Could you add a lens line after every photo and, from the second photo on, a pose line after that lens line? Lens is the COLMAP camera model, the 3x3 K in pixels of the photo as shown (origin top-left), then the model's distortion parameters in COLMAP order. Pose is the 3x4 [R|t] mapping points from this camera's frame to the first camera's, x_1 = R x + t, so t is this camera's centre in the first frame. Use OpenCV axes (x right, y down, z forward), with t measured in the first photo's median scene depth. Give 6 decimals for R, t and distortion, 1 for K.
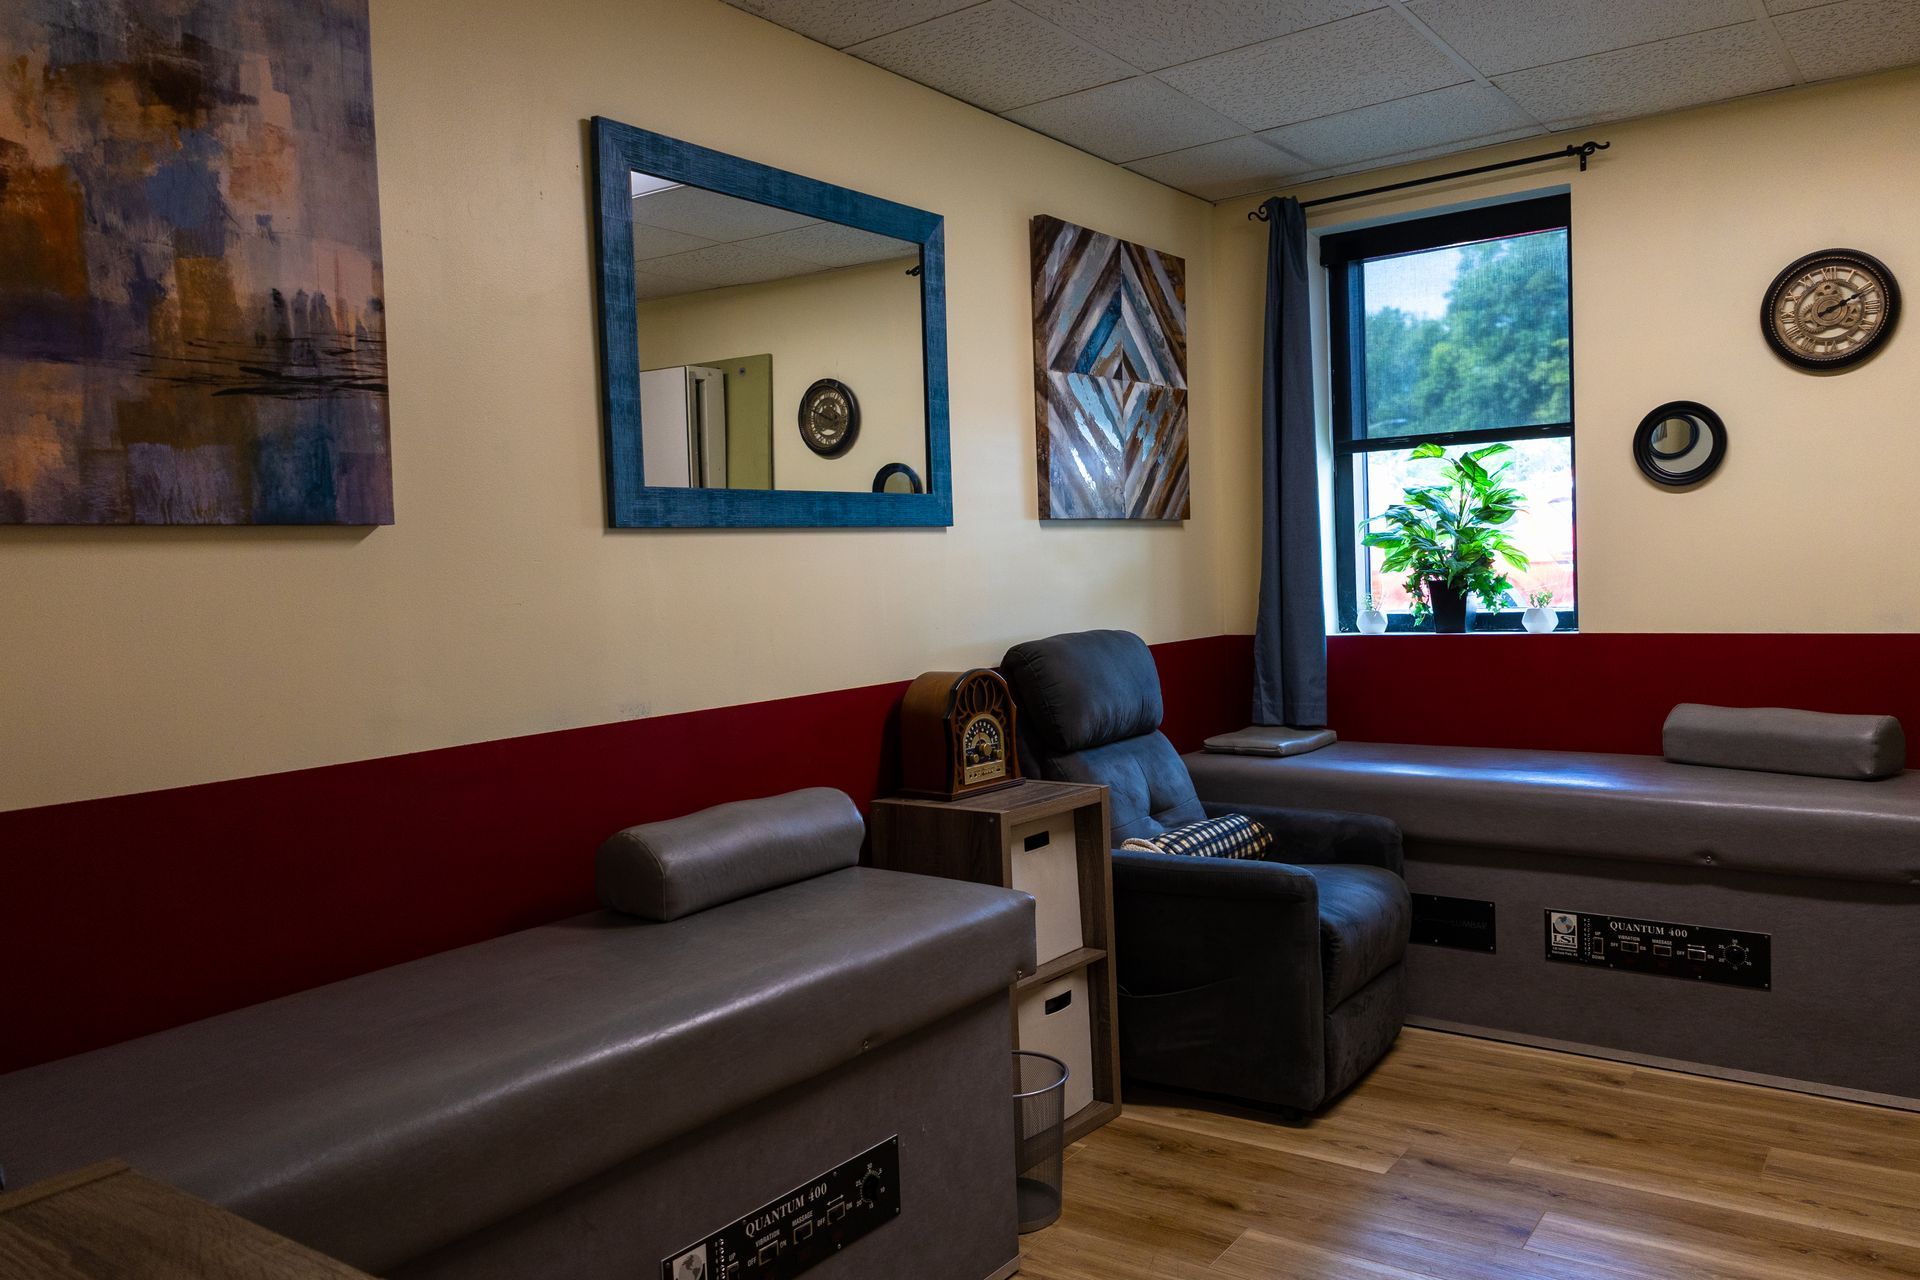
lens RADIAL K [[1536.1, 0, 960.0], [0, 1536.1, 640.0], [0, 0, 1]] dist [-0.007973, -0.014465]
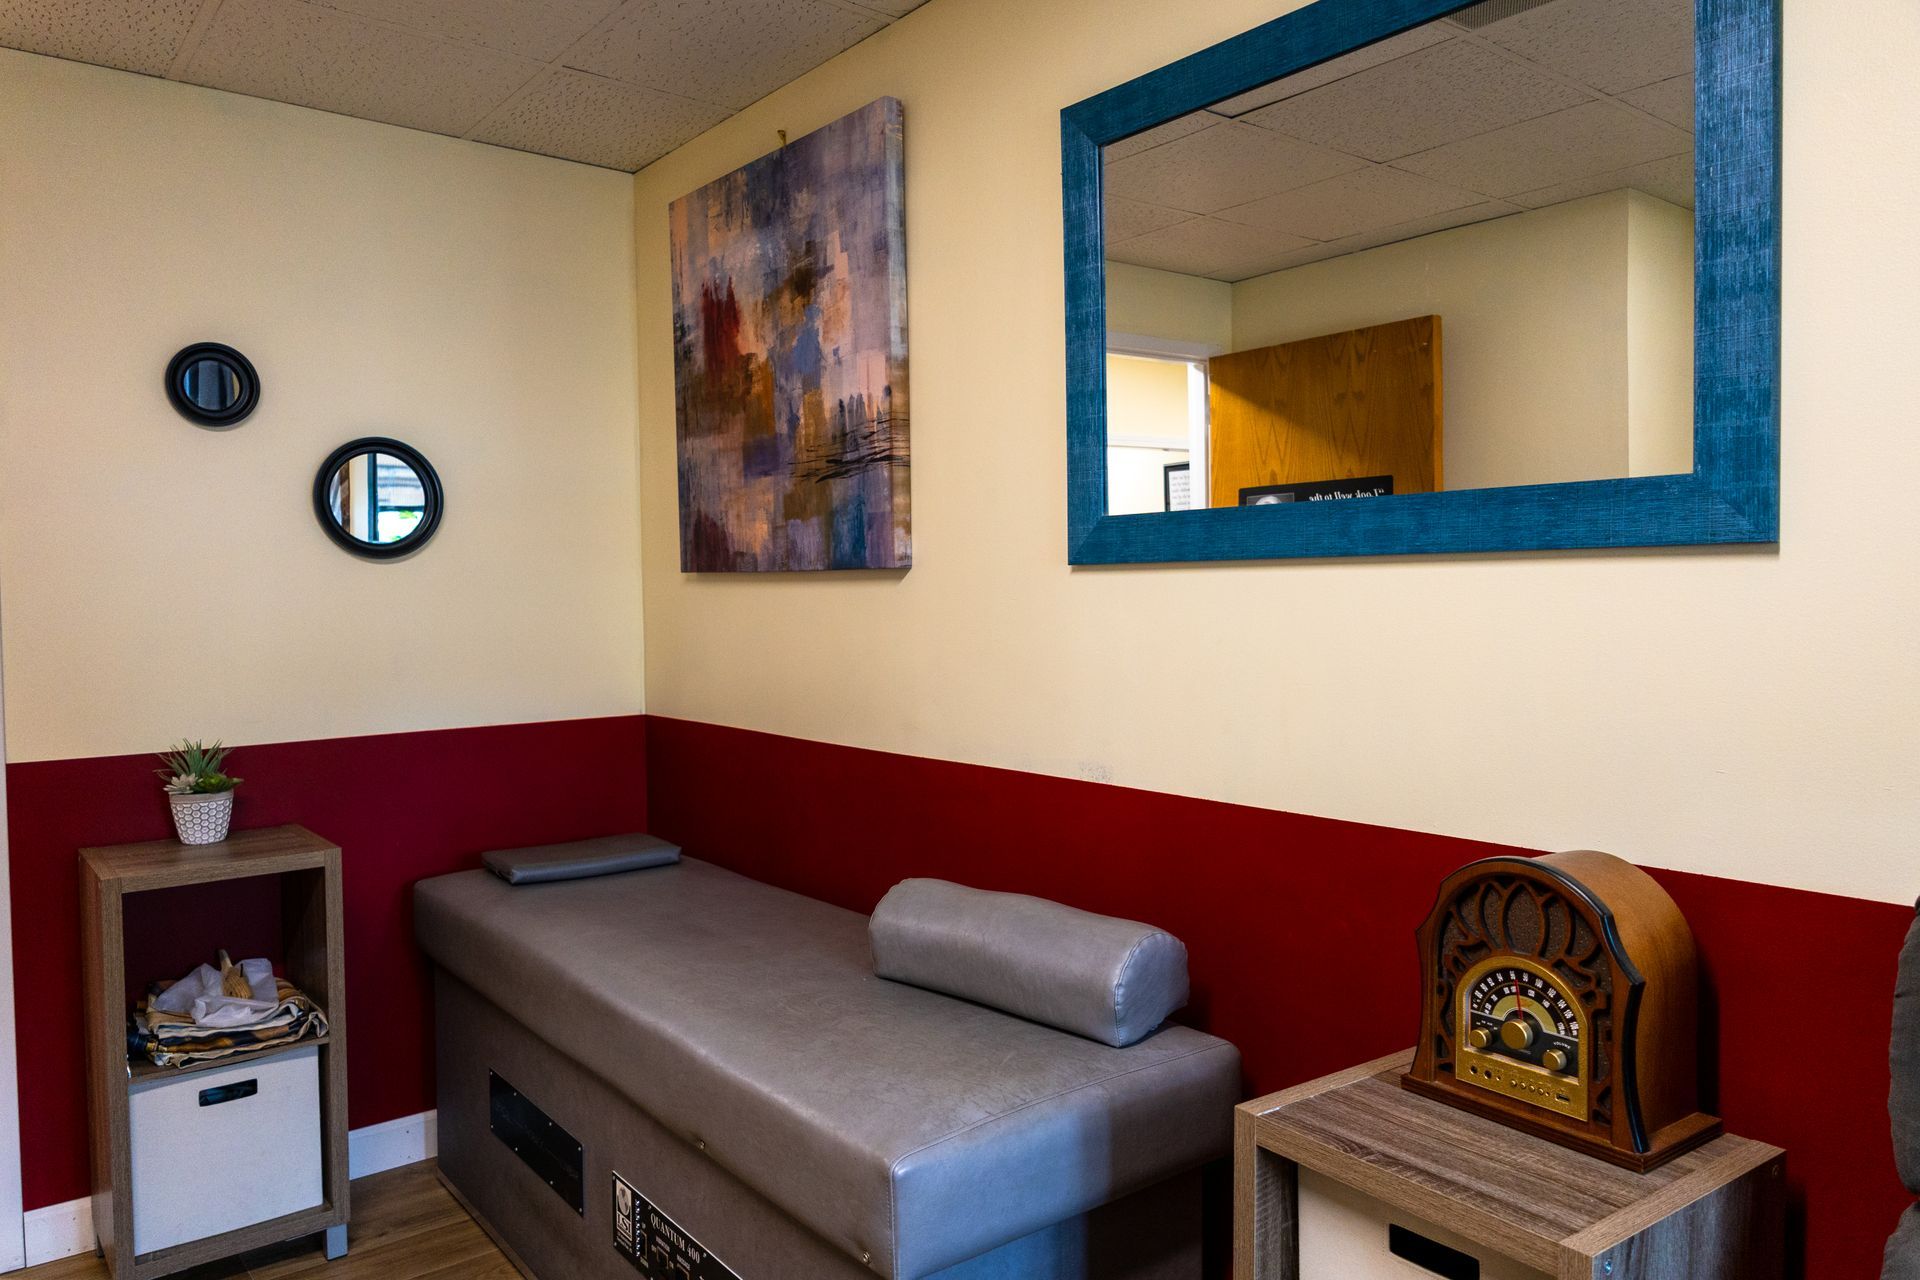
lens RADIAL K [[1323.5, 0, 971.1], [0, 1323.5, 634.9], [0, 0, 1]] dist [0.019486, -0.023599]
pose [[-0.286534, 0.064265, -0.955912, 0.686357], [-0.032917, 0.996498, 0.076860, -0.115166], [0.957504, 0.053489, -0.283415, 1.489076]]
